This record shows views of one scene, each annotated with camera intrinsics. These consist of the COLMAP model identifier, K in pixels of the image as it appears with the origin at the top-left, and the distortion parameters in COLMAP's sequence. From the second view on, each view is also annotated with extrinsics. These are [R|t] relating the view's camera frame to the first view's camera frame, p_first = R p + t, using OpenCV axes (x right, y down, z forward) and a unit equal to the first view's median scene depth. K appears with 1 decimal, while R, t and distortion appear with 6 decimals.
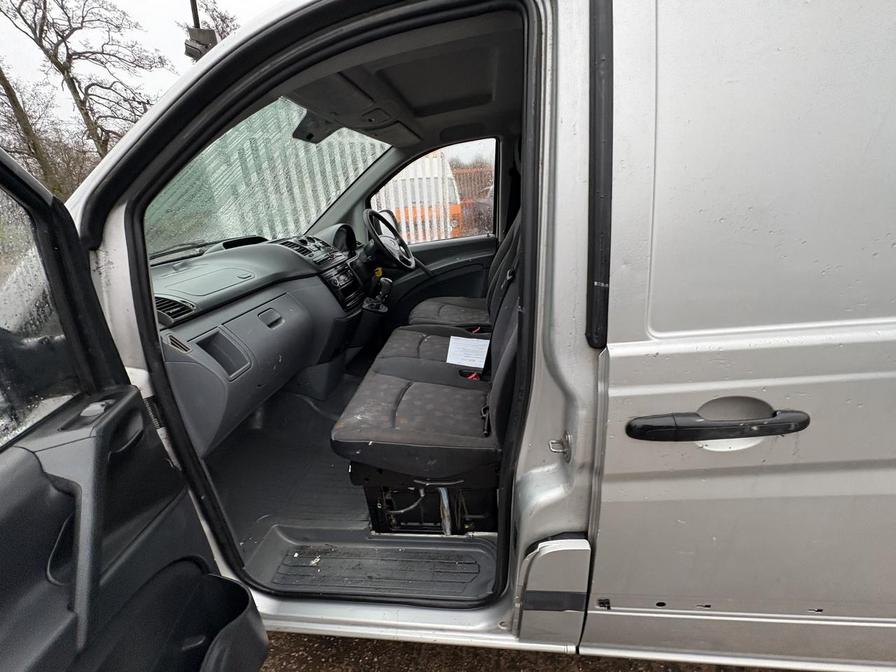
lens RADIAL K [[359.4, 0, 444.5], [0, 359.4, 336.2], [0, 0, 1]] dist [0.002897, -0.000605]
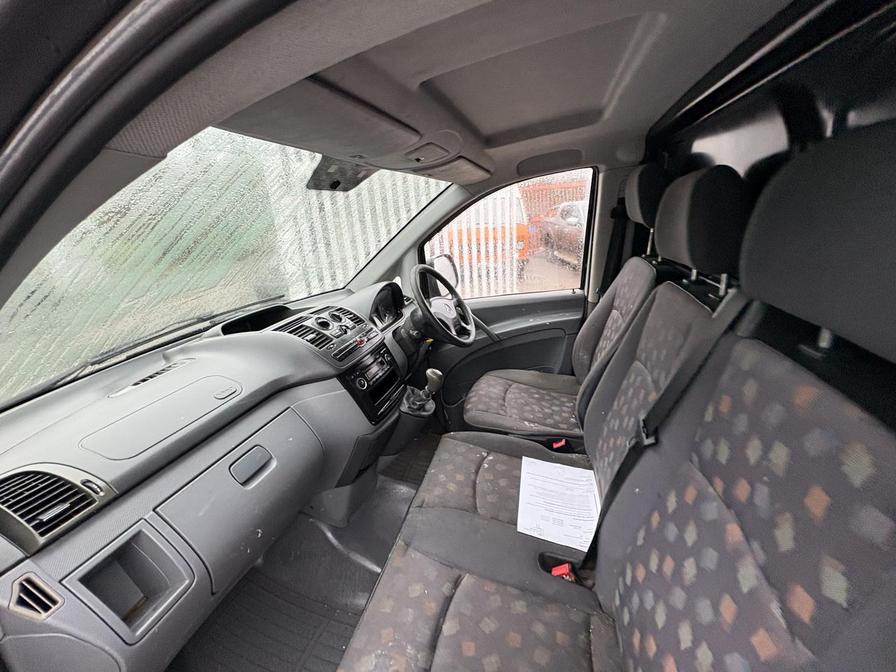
lens RADIAL K [[359.4, 0, 444.6], [0, 359.4, 338.5], [0, 0, 1]] dist [0.002897, -0.000605]
pose [[0.985805, 0.040730, -0.162880, -0.020918], [-0.045744, 0.998584, -0.027148, -0.159738], [0.161544, 0.034214, 0.986272, 0.226759]]
